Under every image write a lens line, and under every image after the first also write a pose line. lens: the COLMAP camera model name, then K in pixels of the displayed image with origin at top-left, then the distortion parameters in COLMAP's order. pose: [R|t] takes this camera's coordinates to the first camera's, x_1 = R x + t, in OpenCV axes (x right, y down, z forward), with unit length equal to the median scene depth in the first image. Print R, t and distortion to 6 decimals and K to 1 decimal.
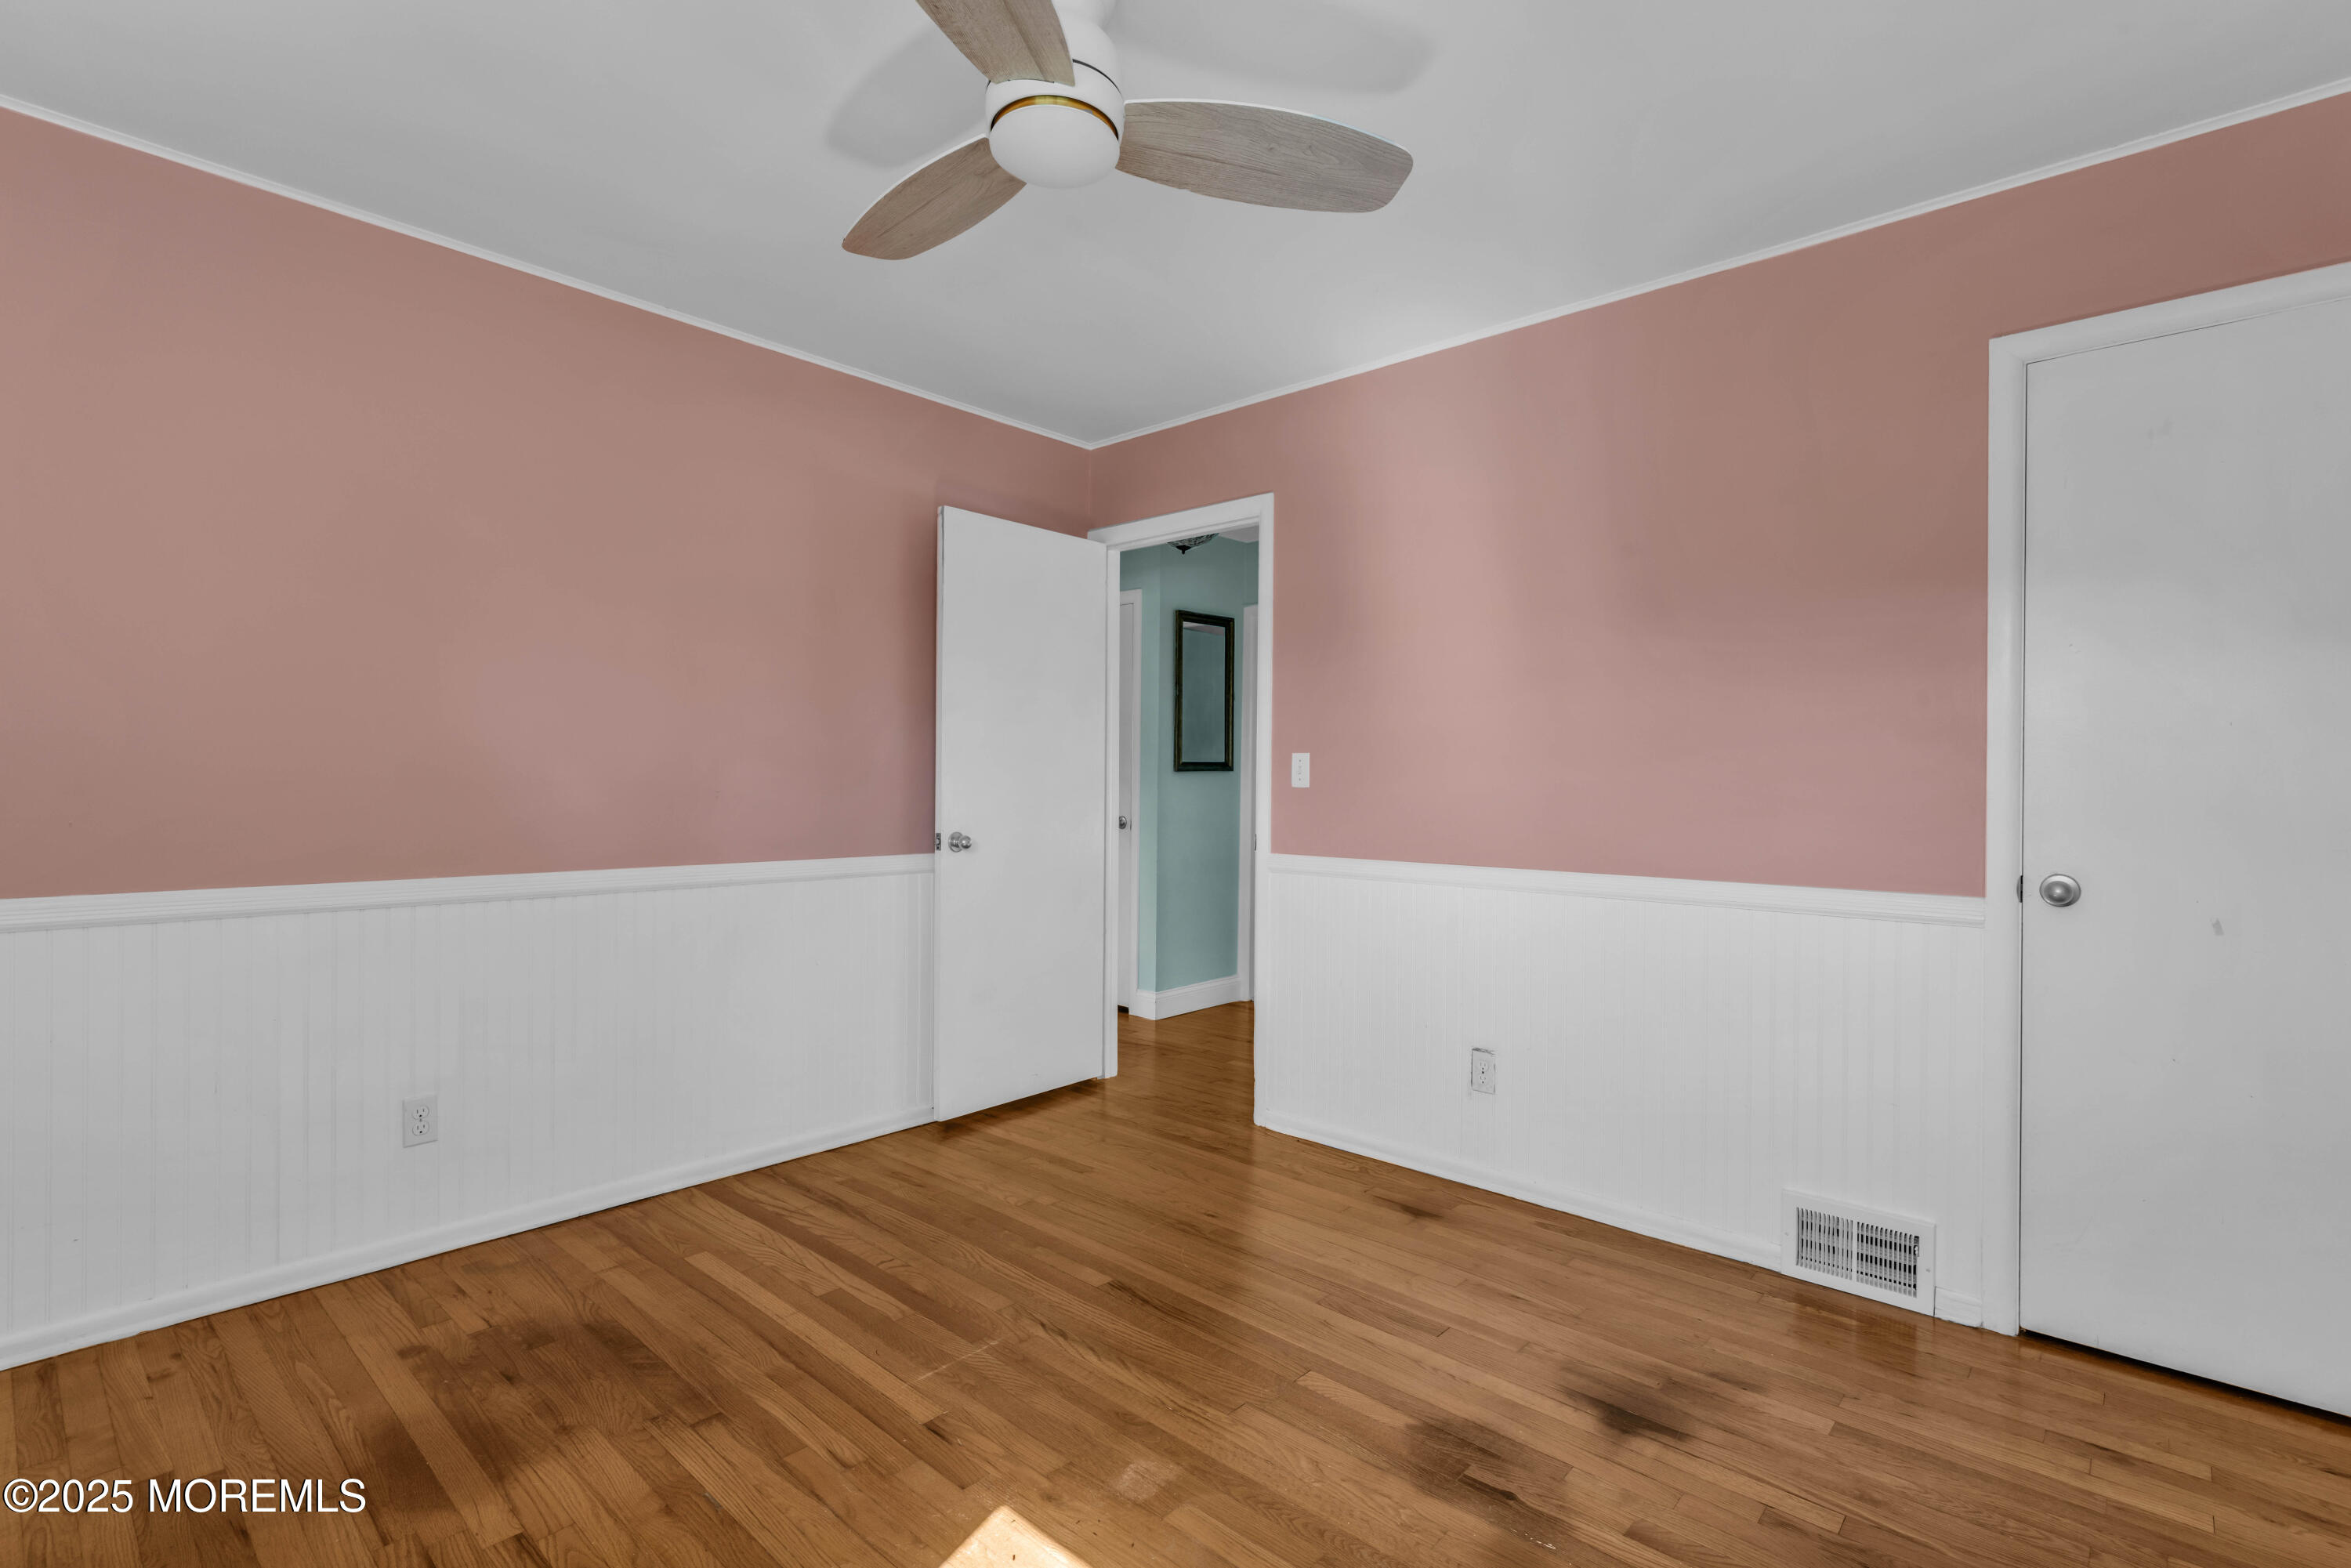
lens RADIAL K [[1095.5, 0, 1171.3], [0, 1095.5, 786.0], [0, 0, 1]] dist [-0.002402, -0.000082]
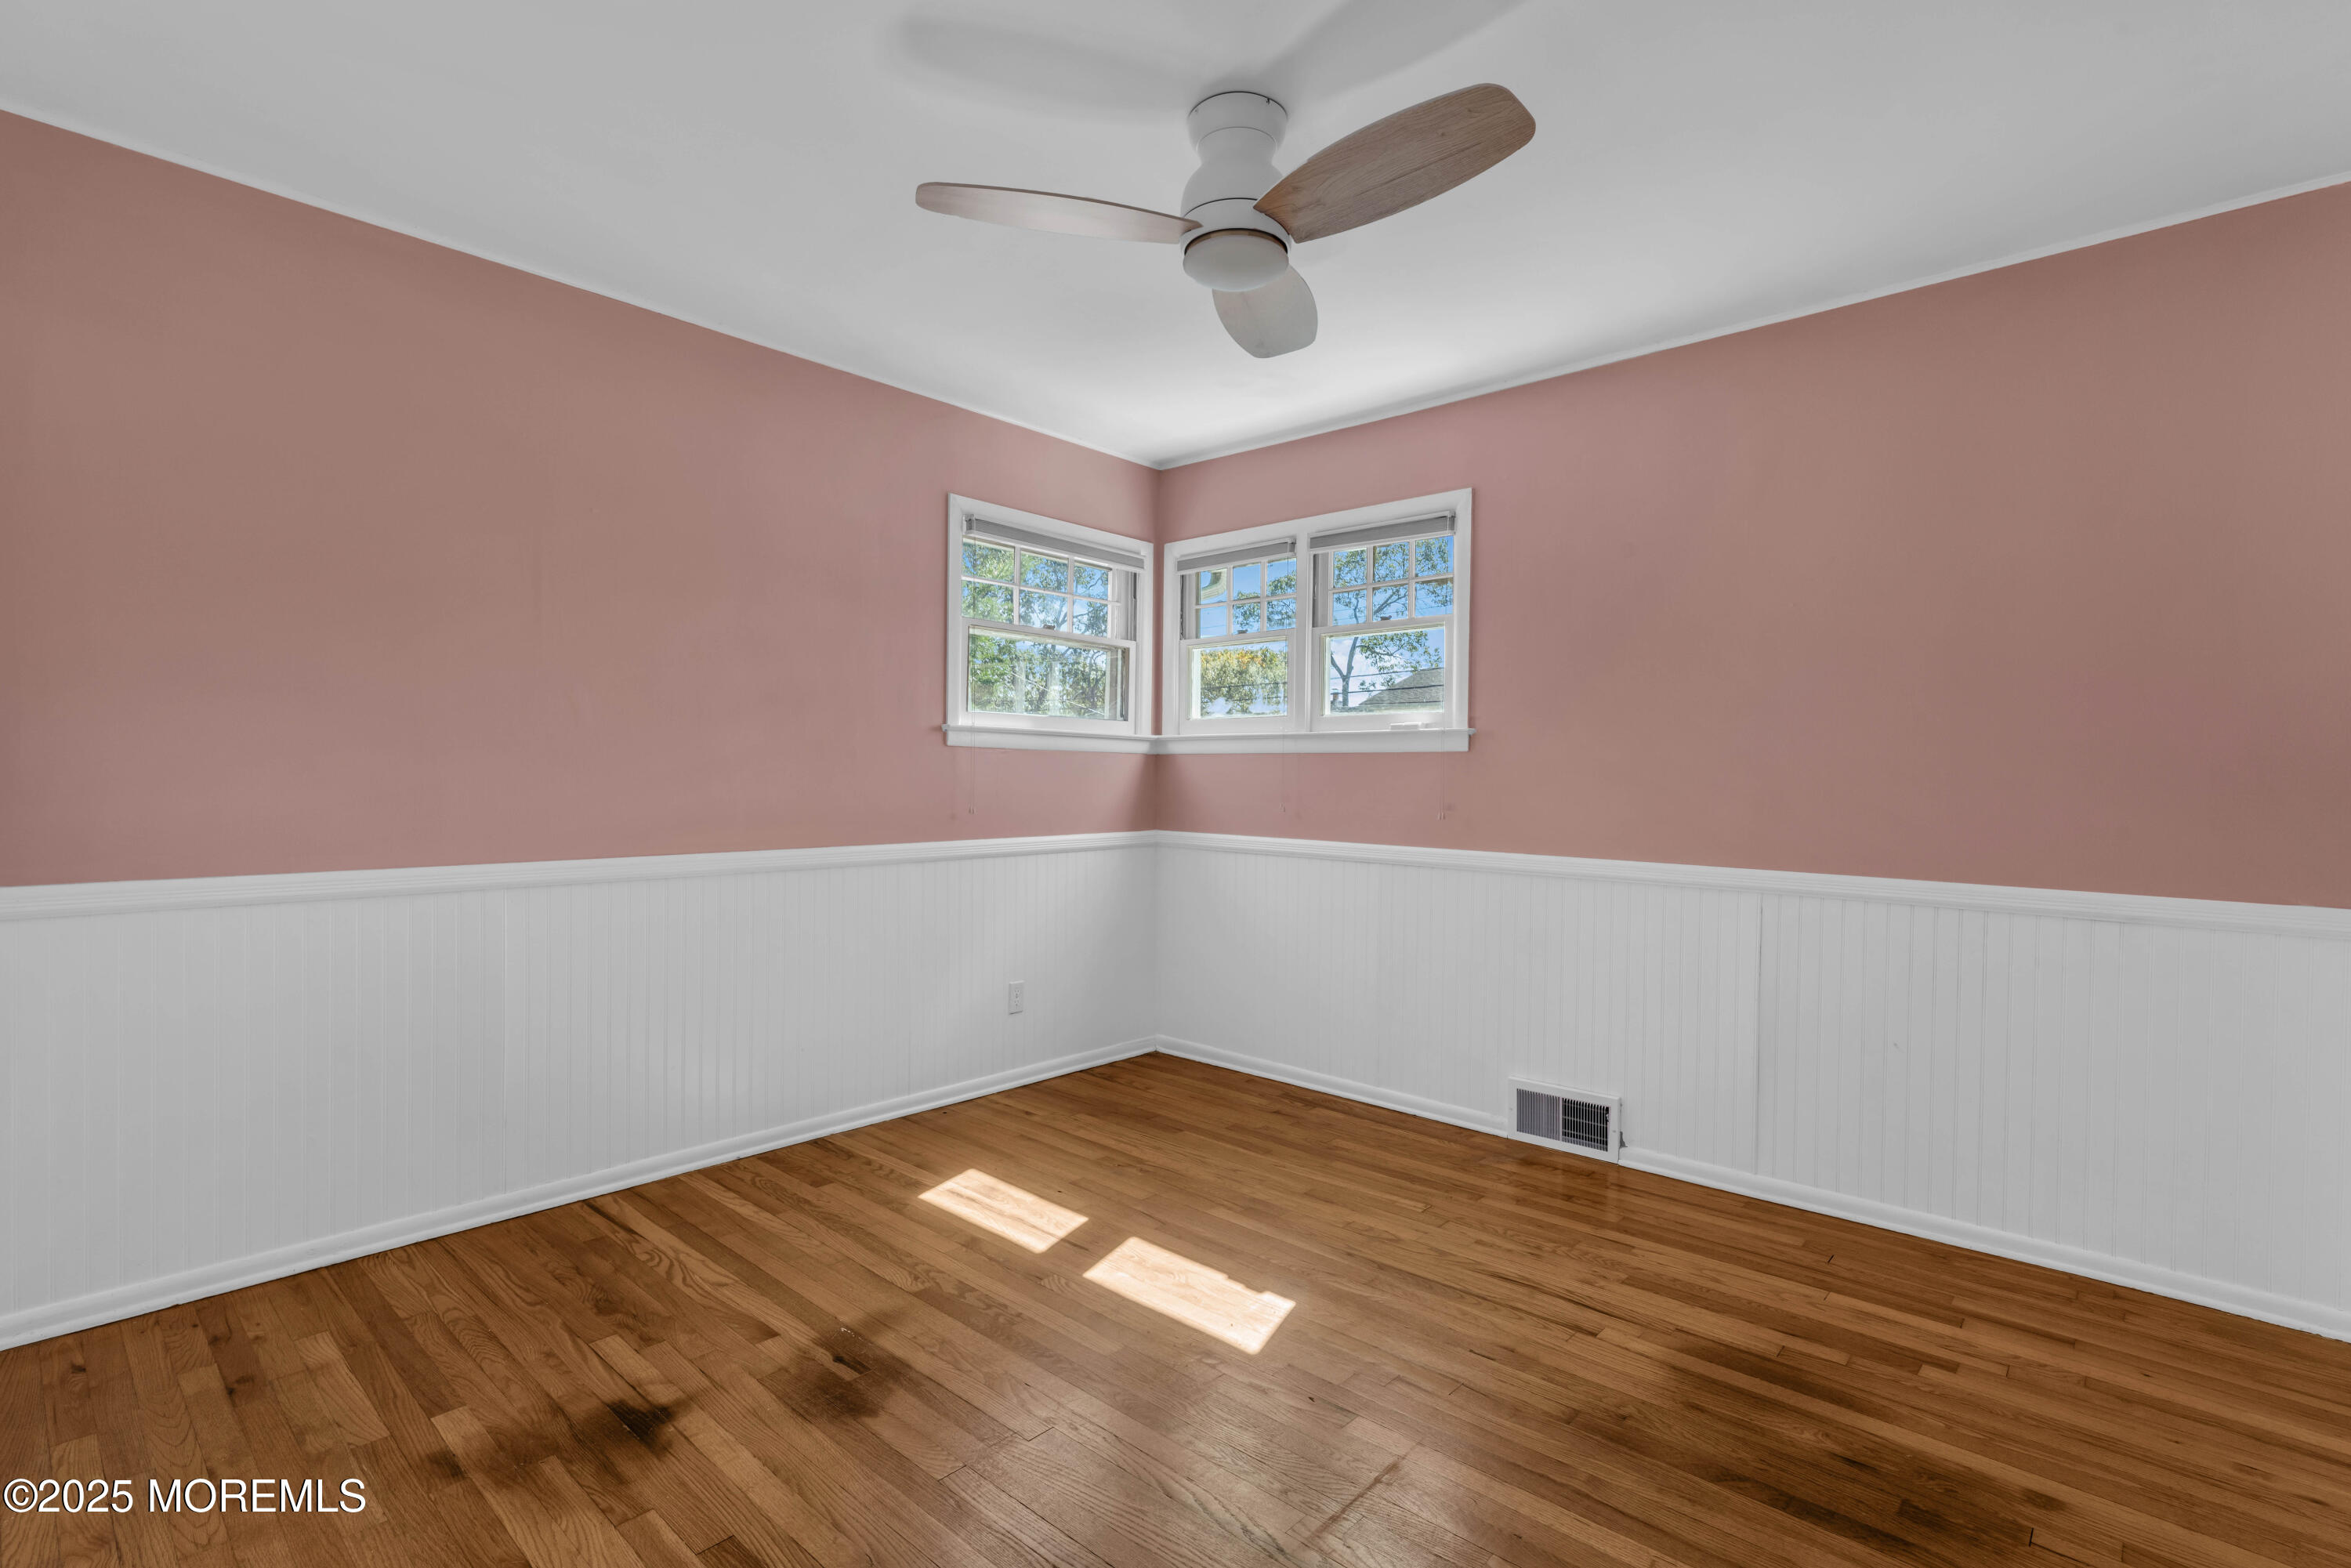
lens RADIAL K [[1095.5, 0, 1171.3], [0, 1095.5, 786.0], [0, 0, 1]] dist [-0.002402, -0.000082]
pose [[-0.999793, -0.019323, 0.006339, -0.050668], [-0.019239, 0.999729, 0.013095, -0.008552], [-0.006591, 0.012970, -0.999894, 2.006183]]
